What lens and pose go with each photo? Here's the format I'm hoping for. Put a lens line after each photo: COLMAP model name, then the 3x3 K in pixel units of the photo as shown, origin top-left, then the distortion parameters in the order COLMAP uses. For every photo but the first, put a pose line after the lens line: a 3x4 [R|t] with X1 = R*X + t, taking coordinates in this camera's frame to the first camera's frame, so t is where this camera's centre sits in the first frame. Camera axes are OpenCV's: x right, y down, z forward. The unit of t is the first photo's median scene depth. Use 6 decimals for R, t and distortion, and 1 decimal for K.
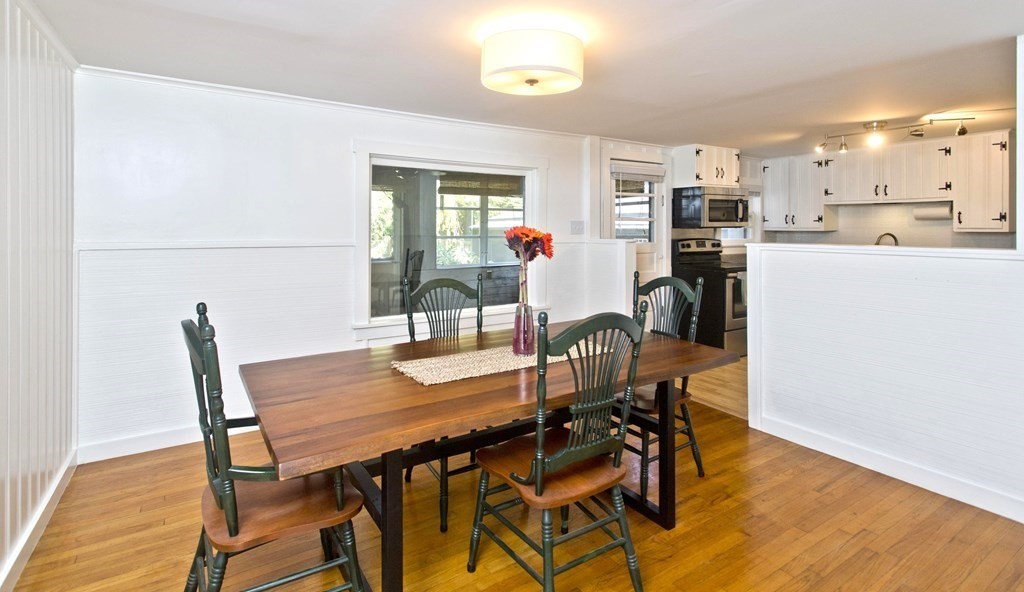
lens RADIAL K [[502.9, 0, 487.5], [0, 502.9, 226.0], [0, 0, 1]] dist [-0.005220, -0.001266]
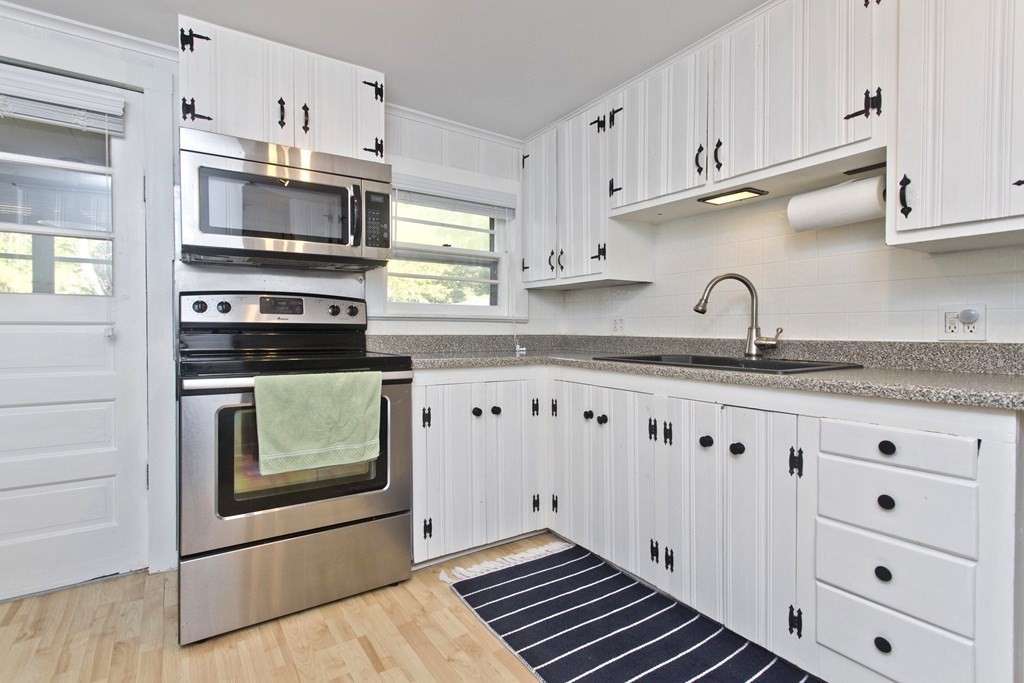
lens RADIAL K [[491.2, 0, 511.1], [0, 491.2, 324.3], [0, 0, 1]] dist [0.000374, 0.001632]
pose [[0.999423, 0.003136, 0.033818, 0.597738], [-0.002769, 0.999937, -0.010889, 0.054497], [-0.033850, 0.010790, 0.999369, 0.611631]]
